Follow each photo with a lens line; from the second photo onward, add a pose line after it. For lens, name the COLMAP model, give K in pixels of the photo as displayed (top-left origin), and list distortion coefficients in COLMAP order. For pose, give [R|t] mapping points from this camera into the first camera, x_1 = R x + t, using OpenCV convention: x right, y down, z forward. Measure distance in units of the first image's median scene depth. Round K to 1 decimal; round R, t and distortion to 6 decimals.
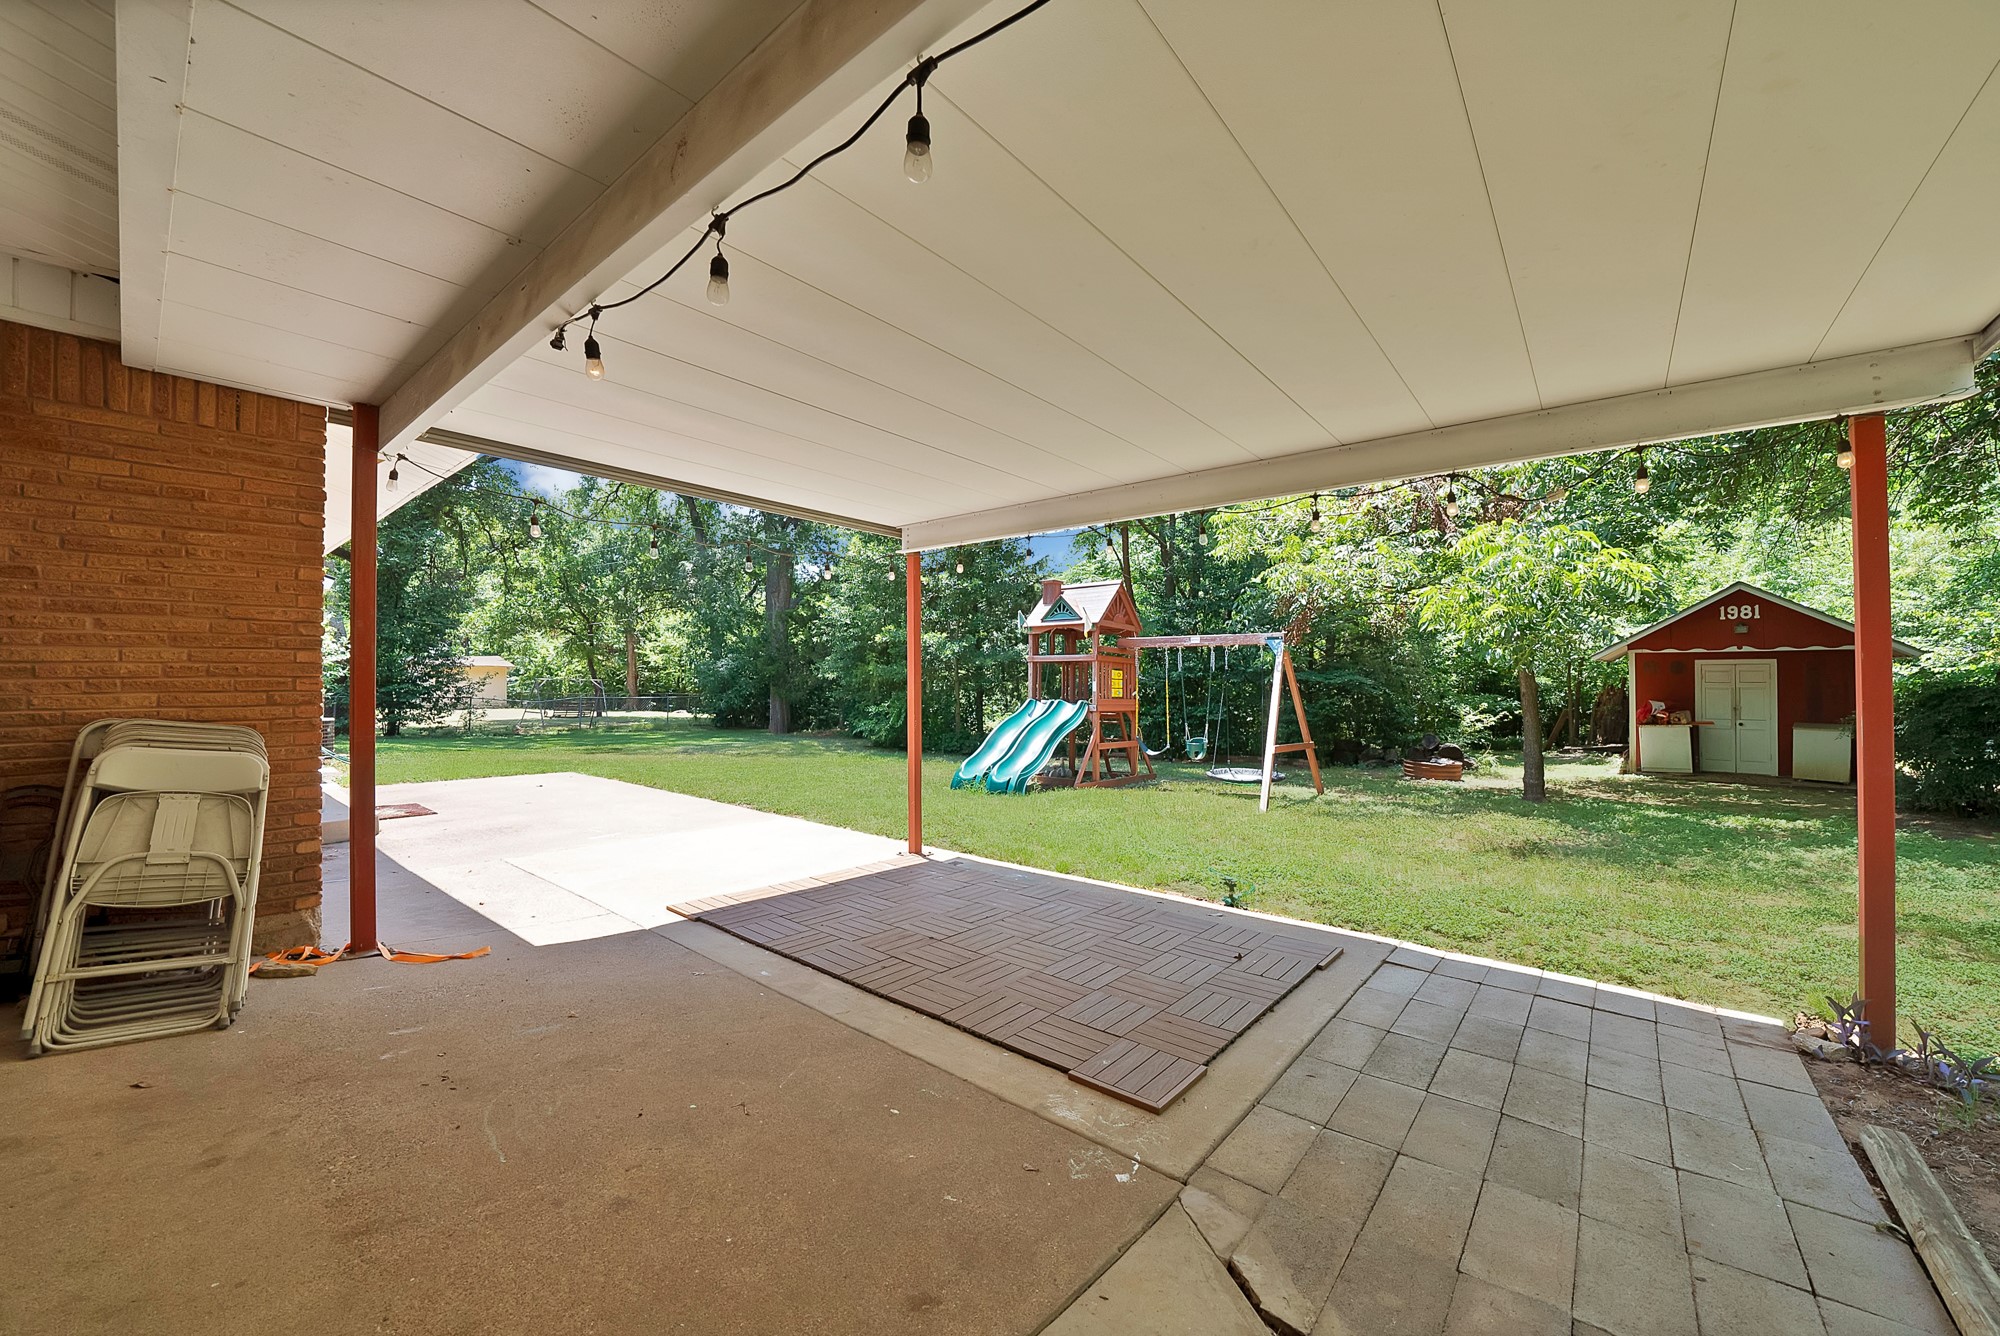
lens RADIAL K [[721.5, 0, 1000.0], [0, 721.5, 668.0], [0, 0, 1]] dist [-0.020231, 0.000195]
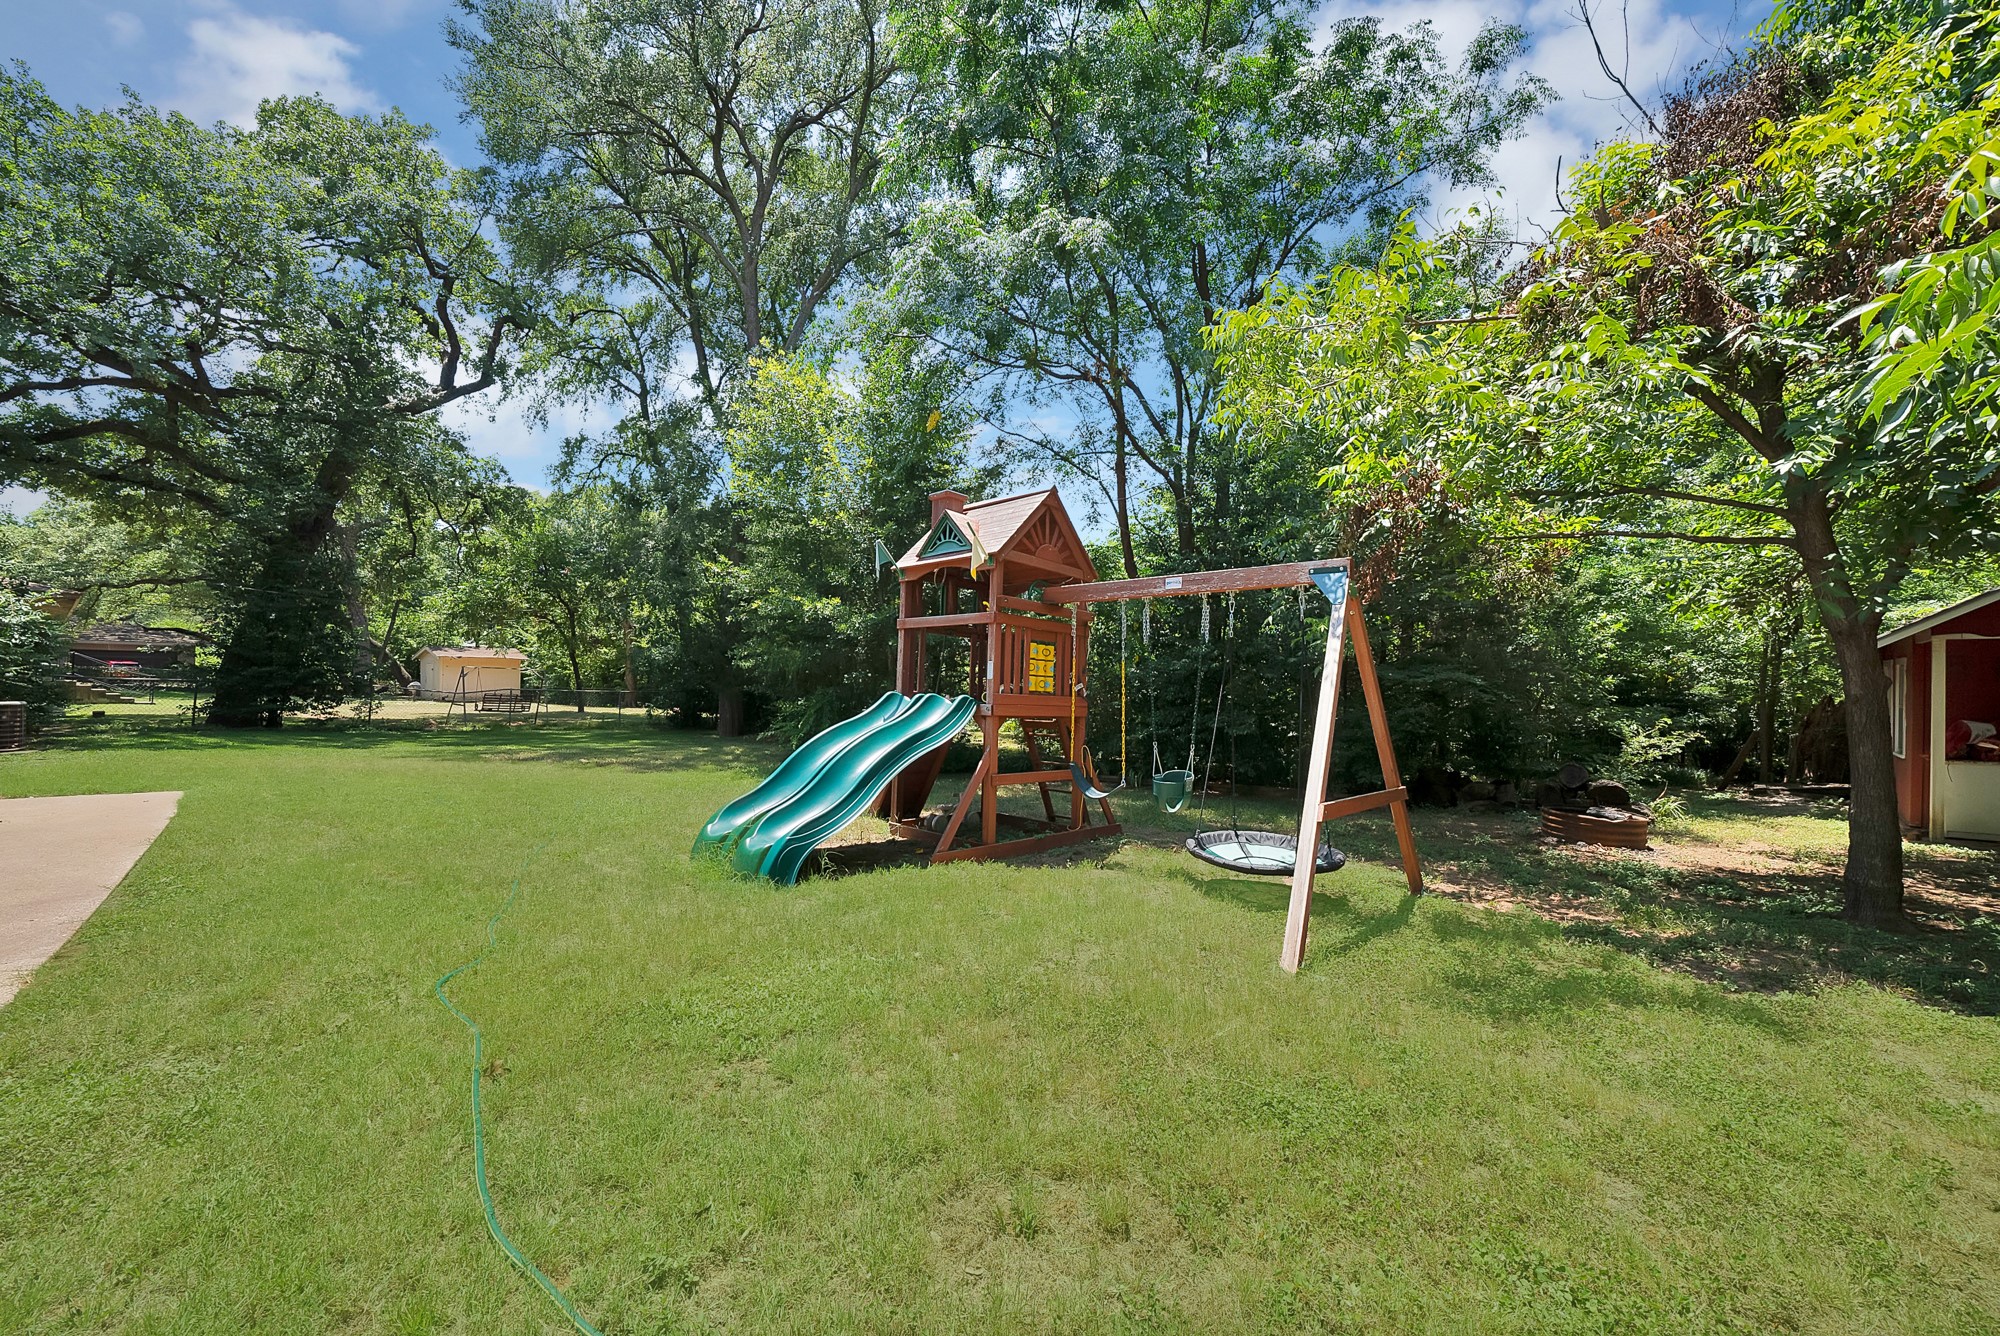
lens RADIAL K [[729.8, 0, 1003.7], [0, 729.8, 679.1], [0, 0, 1]] dist [-0.017907, 0.000038]
pose [[0.998096, 0.019859, -0.058402, 0.165665], [-0.019350, 0.999770, 0.009272, 0.025599], [0.058573, -0.008125, 0.998250, 0.427249]]
